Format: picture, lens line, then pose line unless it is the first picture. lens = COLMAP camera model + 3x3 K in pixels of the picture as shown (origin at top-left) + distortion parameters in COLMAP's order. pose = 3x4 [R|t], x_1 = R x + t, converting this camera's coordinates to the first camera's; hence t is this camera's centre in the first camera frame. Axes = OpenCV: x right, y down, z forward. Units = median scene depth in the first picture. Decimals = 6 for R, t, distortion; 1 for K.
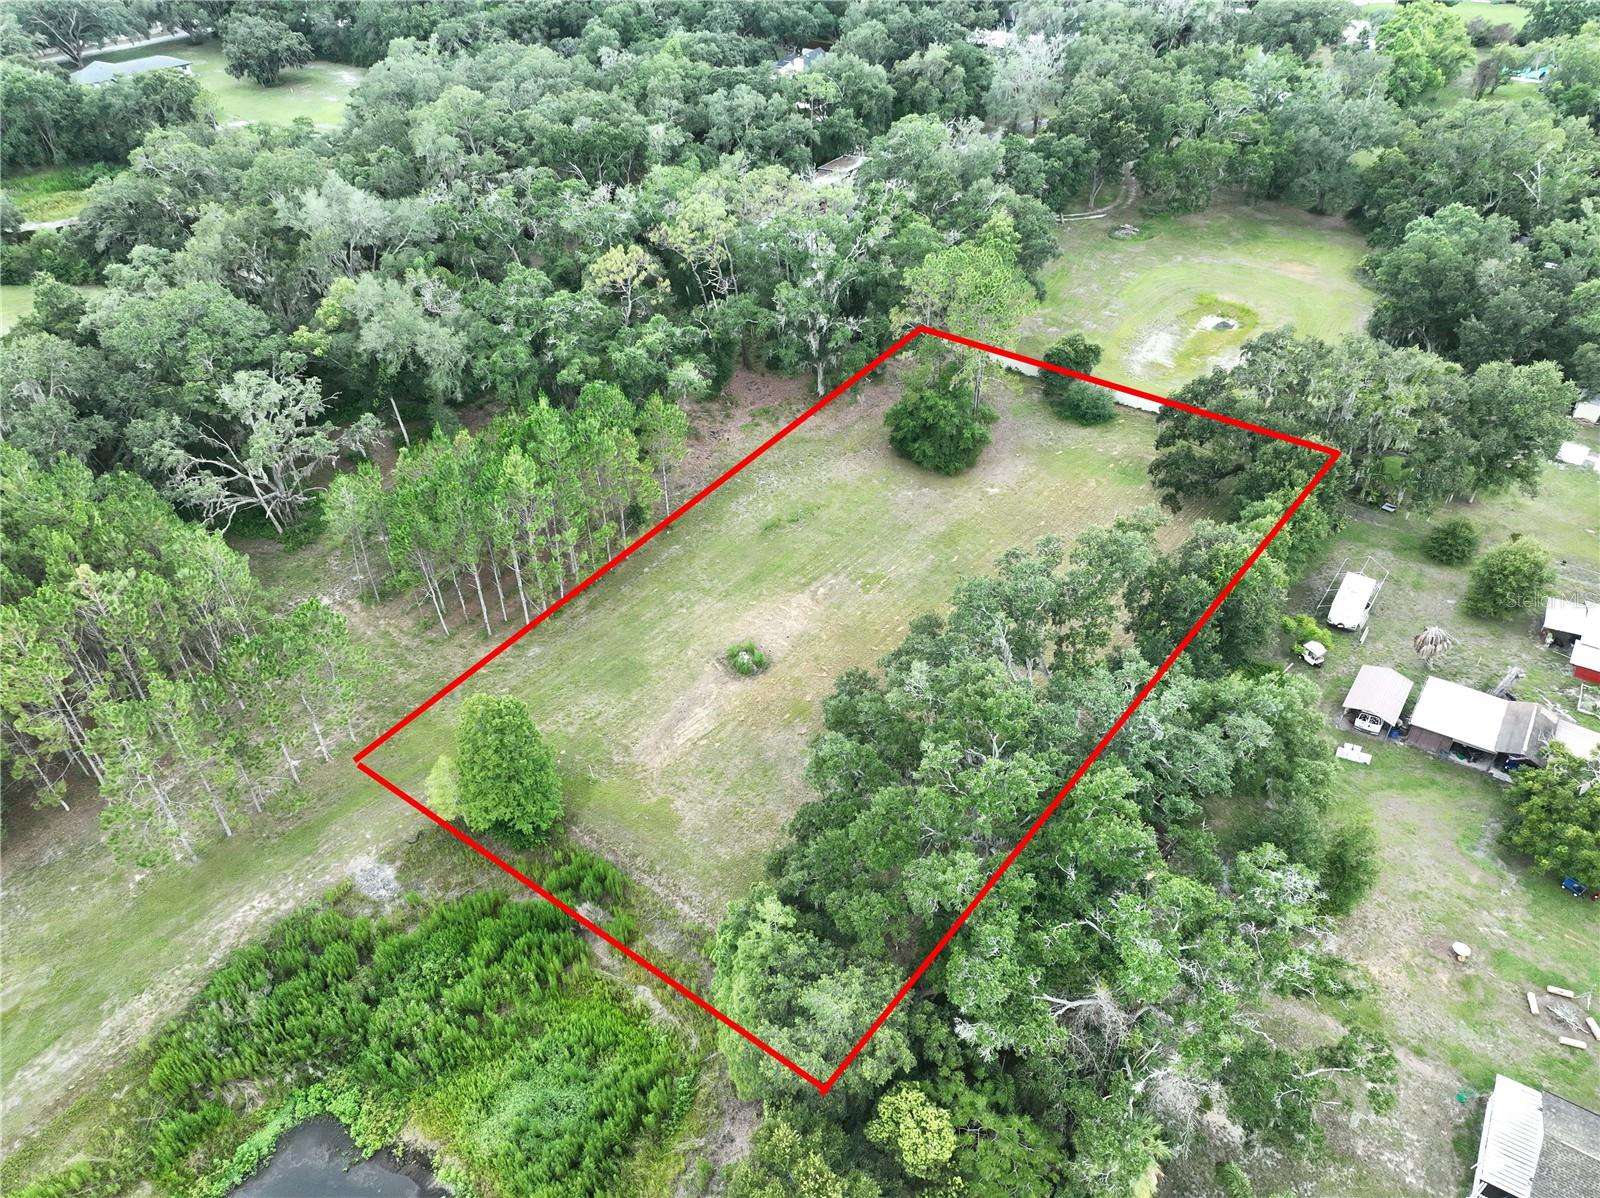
lens RADIAL K [[1128.9, 0, 800.0], [0, 1128.9, 599.0], [0, 0, 1]] dist [0.000490, 0.022323]
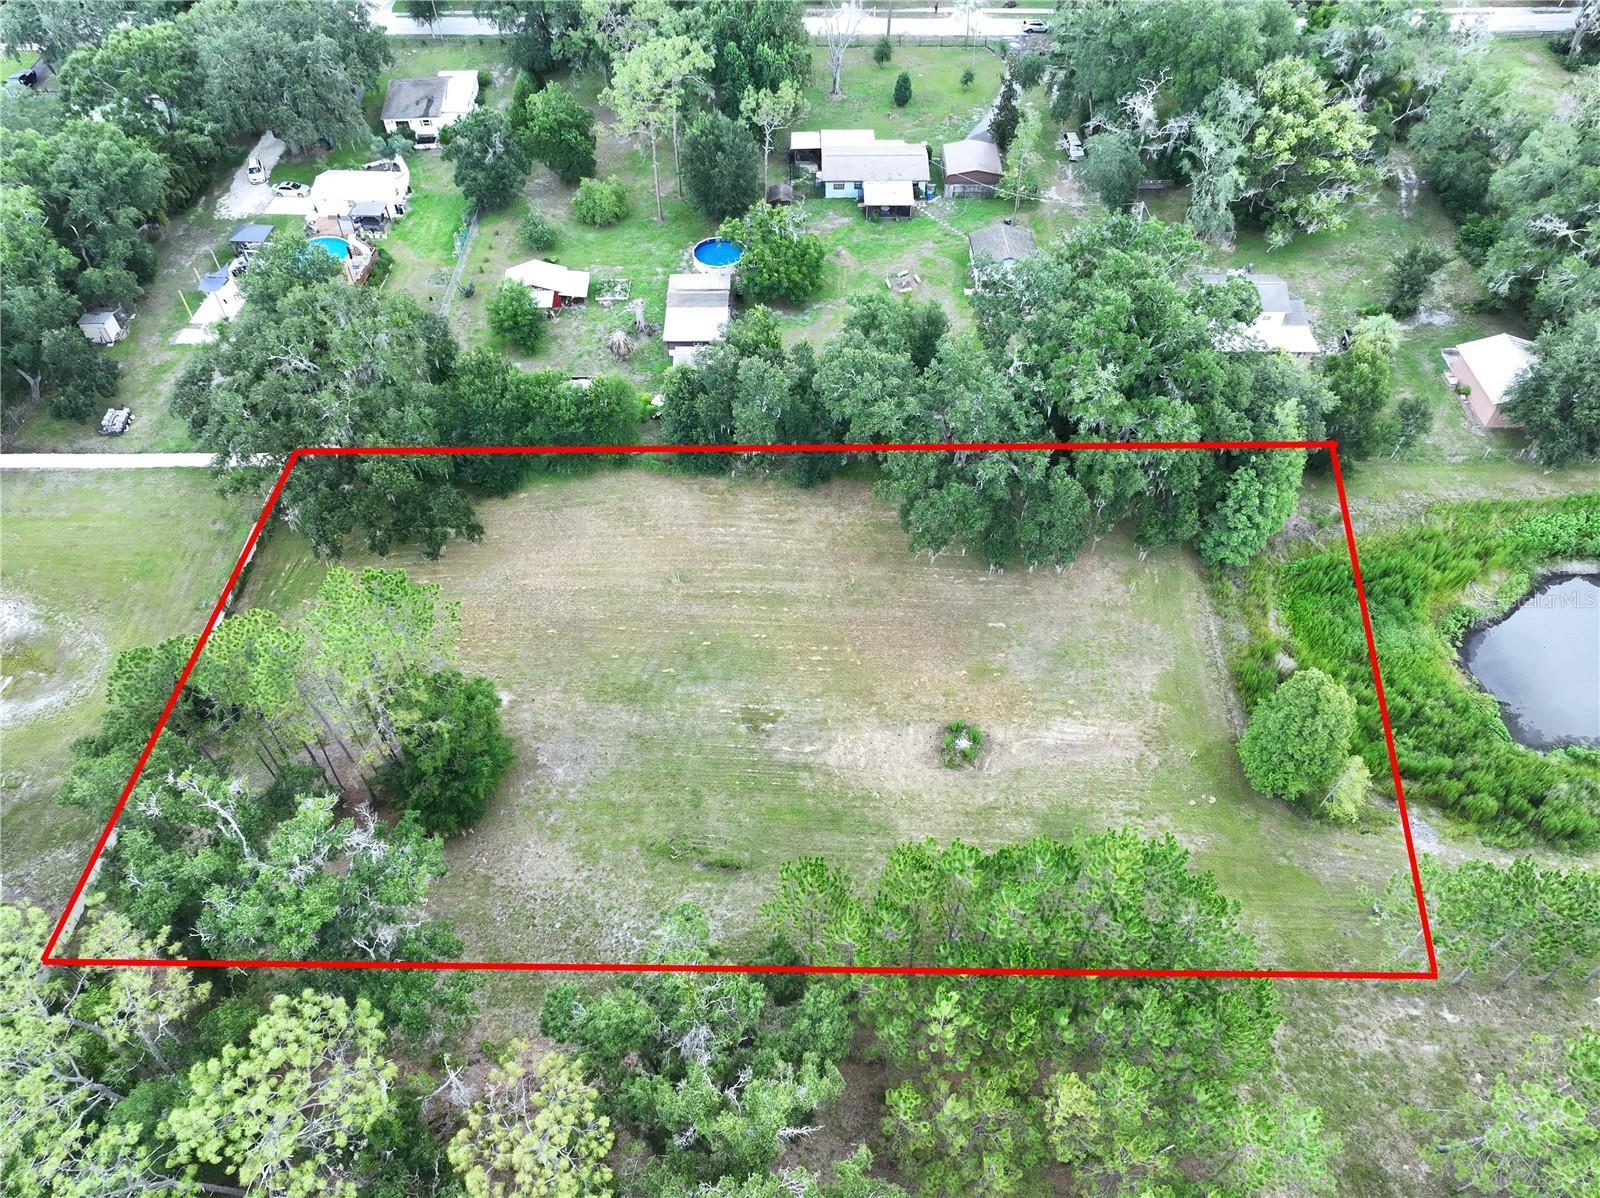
lens RADIAL K [[1128.9, 0, 800.0], [0, 1128.9, 599.0], [0, 0, 1]] dist [0.000490, 0.022323]
pose [[-0.572486, -0.613554, 0.543885, -0.347805], [0.507886, 0.255389, 0.822696, -0.693008], [-0.643671, 0.747213, 0.165409, 0.741726]]
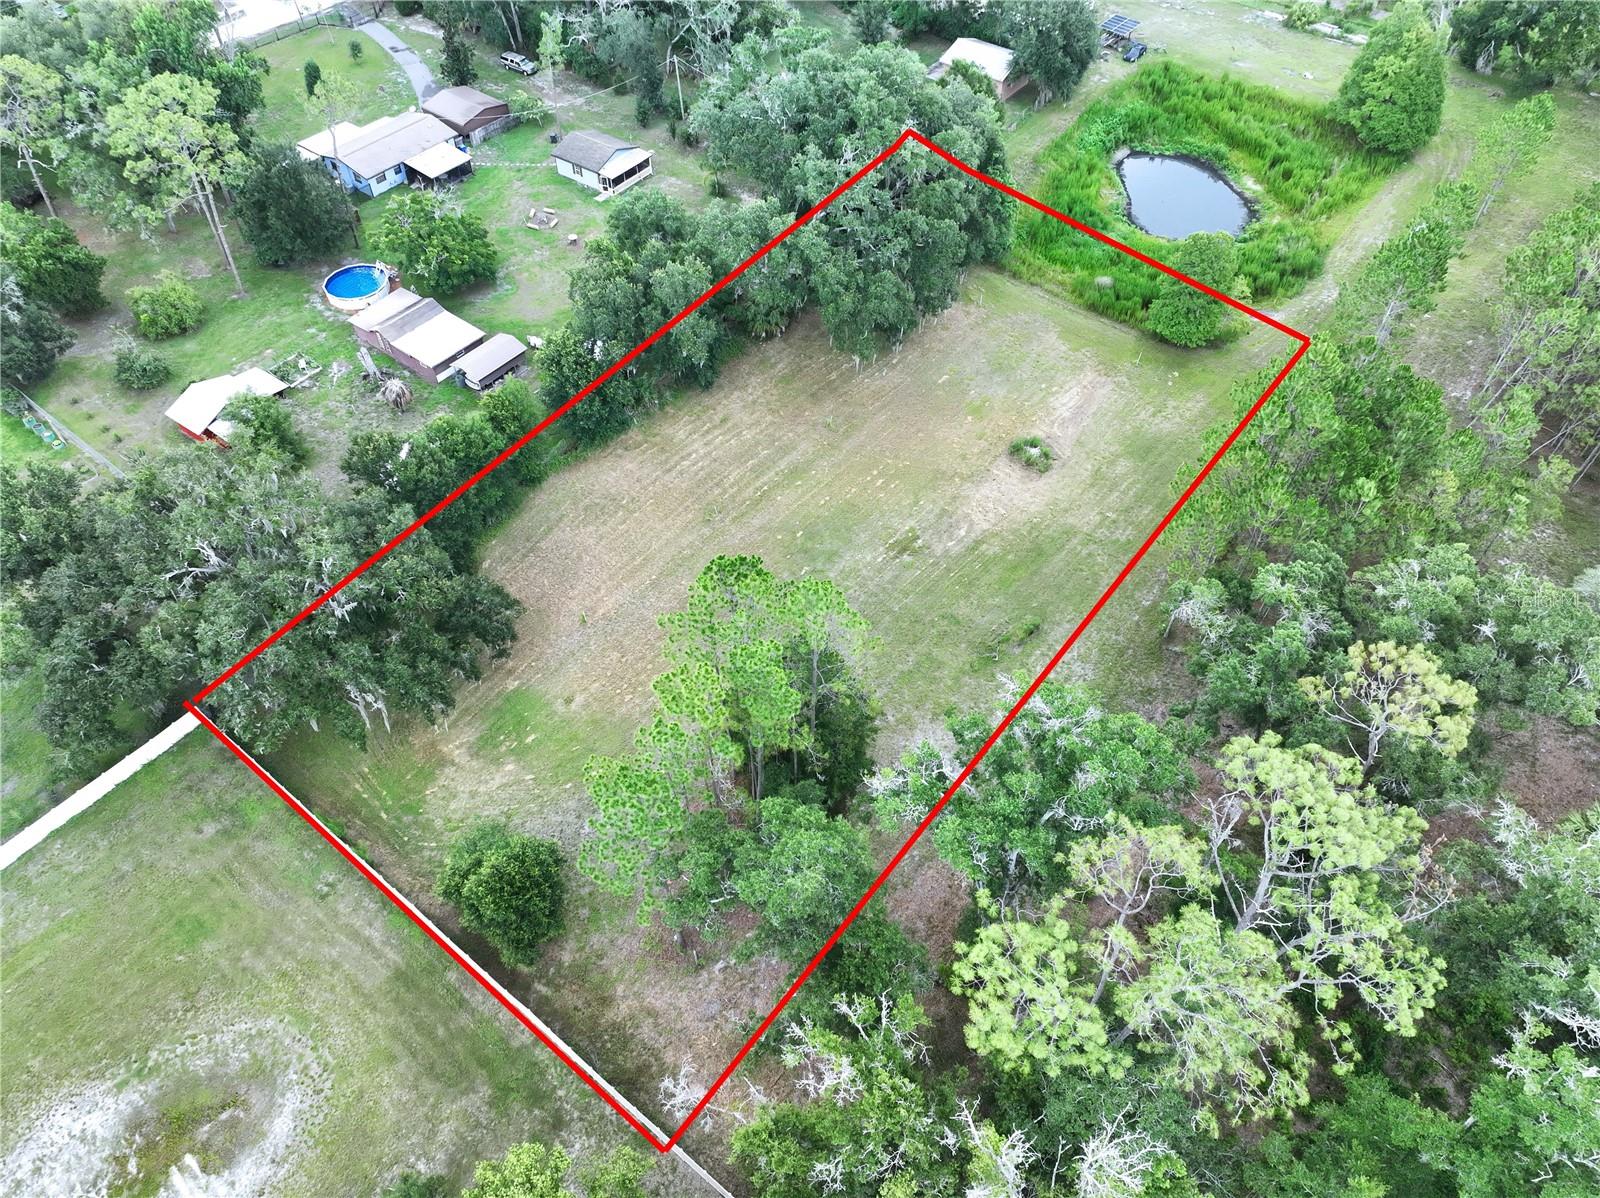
lens RADIAL K [[1118.0, 0, 801.5], [0, 1118.0, 606.2], [0, 0, 1]] dist [0.008278, 0.004206]
pose [[-0.998626, -0.036914, 0.037190, 0.105645], [0.035215, 0.052770, 0.997986, -0.853035], [-0.038802, 0.997924, -0.051397, 1.053146]]
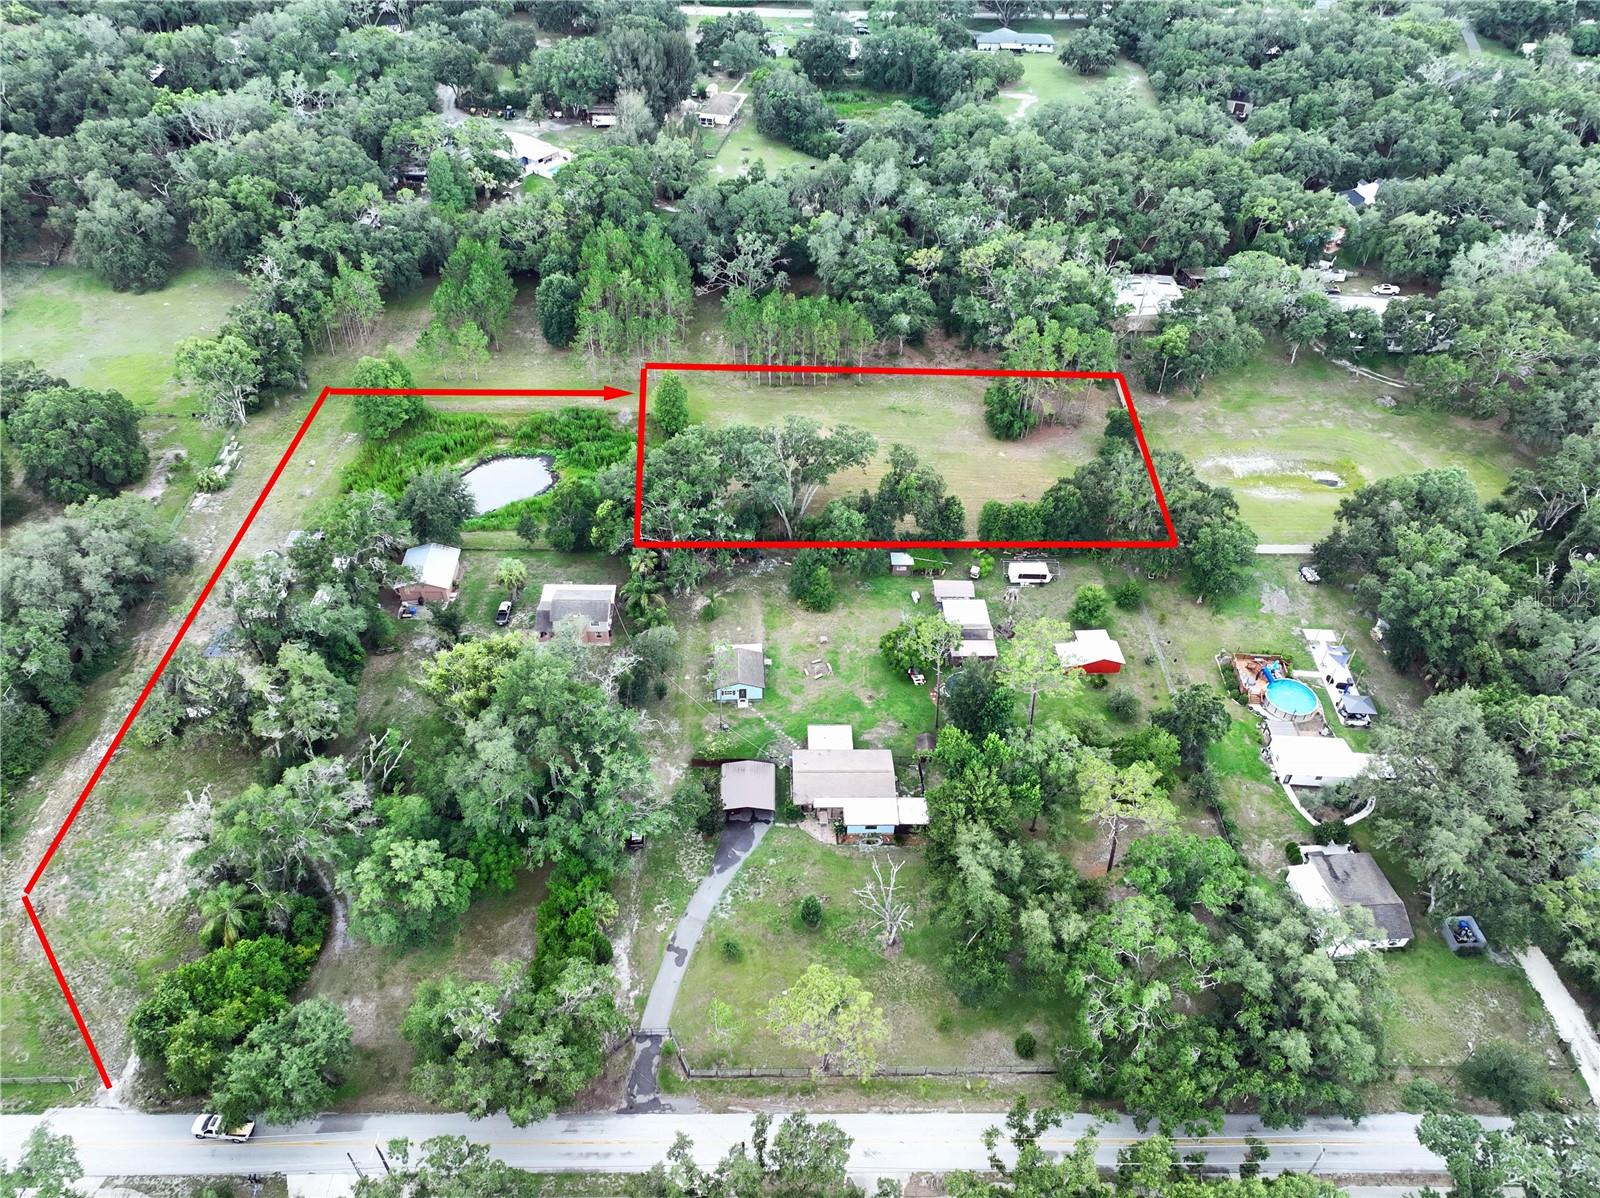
lens RADIAL K [[1128.9, 0, 800.0], [0, 1128.9, 599.0], [0, 0, 1]] dist [0.000490, 0.022323]
pose [[0.588095, 0.554634, -0.588664, 1.218222], [-0.512407, 0.818630, 0.259394, -0.220679], [0.625766, 0.149087, 0.765630, -0.529694]]
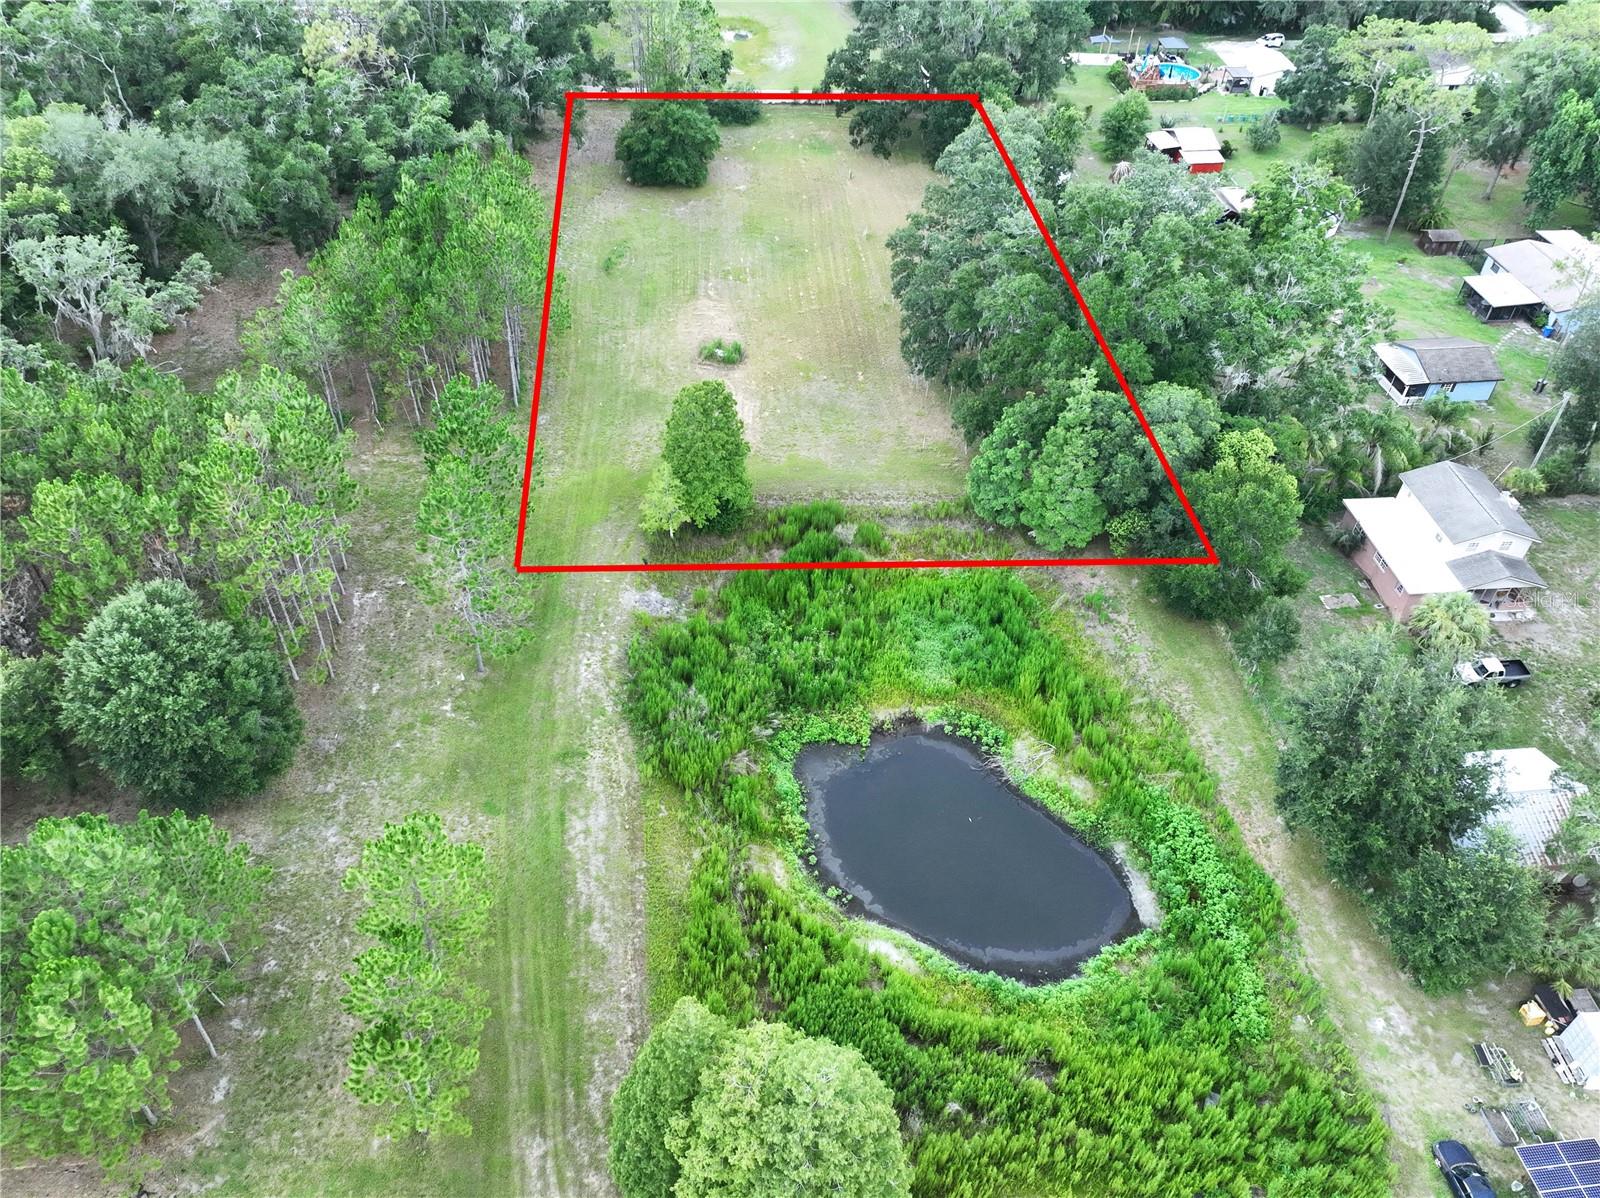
lens RADIAL K [[1221.8, 0, 800.0], [0, 1221.8, 599.0], [0, 0, 1]] dist [0.005076, 0.012302]
pose [[0.745959, -0.421780, 0.515410, -0.604501], [0.374021, 0.905643, 0.199798, 0.052789], [-0.551048, 0.043733, 0.833327, 0.002372]]
